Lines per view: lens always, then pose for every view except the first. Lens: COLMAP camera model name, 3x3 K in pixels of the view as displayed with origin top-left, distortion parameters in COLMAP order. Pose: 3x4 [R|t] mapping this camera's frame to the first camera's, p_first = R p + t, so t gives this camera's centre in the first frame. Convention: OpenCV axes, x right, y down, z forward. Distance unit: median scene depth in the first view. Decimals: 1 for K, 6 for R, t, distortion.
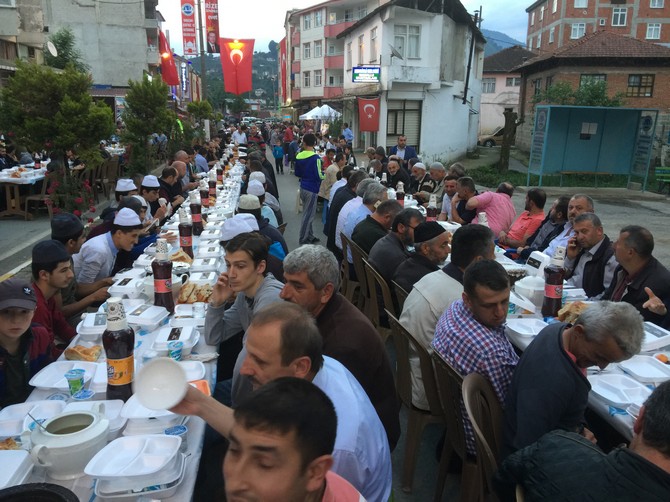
lens RADIAL K [[568.8, 0, 333.9], [0, 568.8, 245.2], [0, 0, 1]] dist [0.076913, -0.117848]
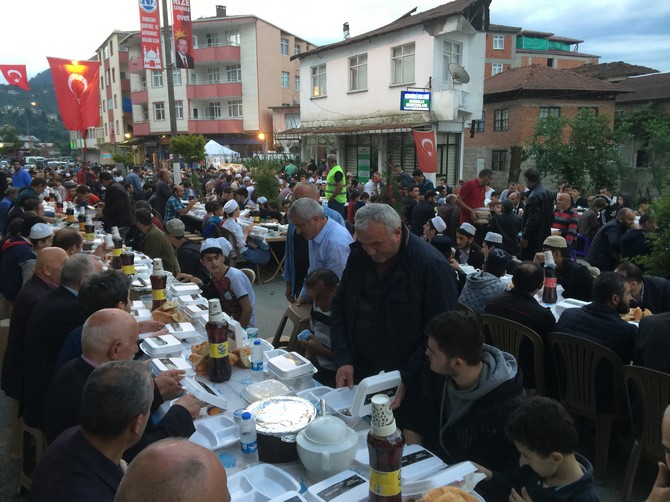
lens RADIAL K [[568.8, 0, 337.3], [0, 568.8, 247.2], [0, 0, 1]] dist [0.076913, -0.117848]
pose [[0.921745, -0.080555, 0.379338, -0.271742], [0.102066, 0.994093, -0.036906, -0.062460], [-0.374124, 0.072735, 0.924522, 0.254520]]
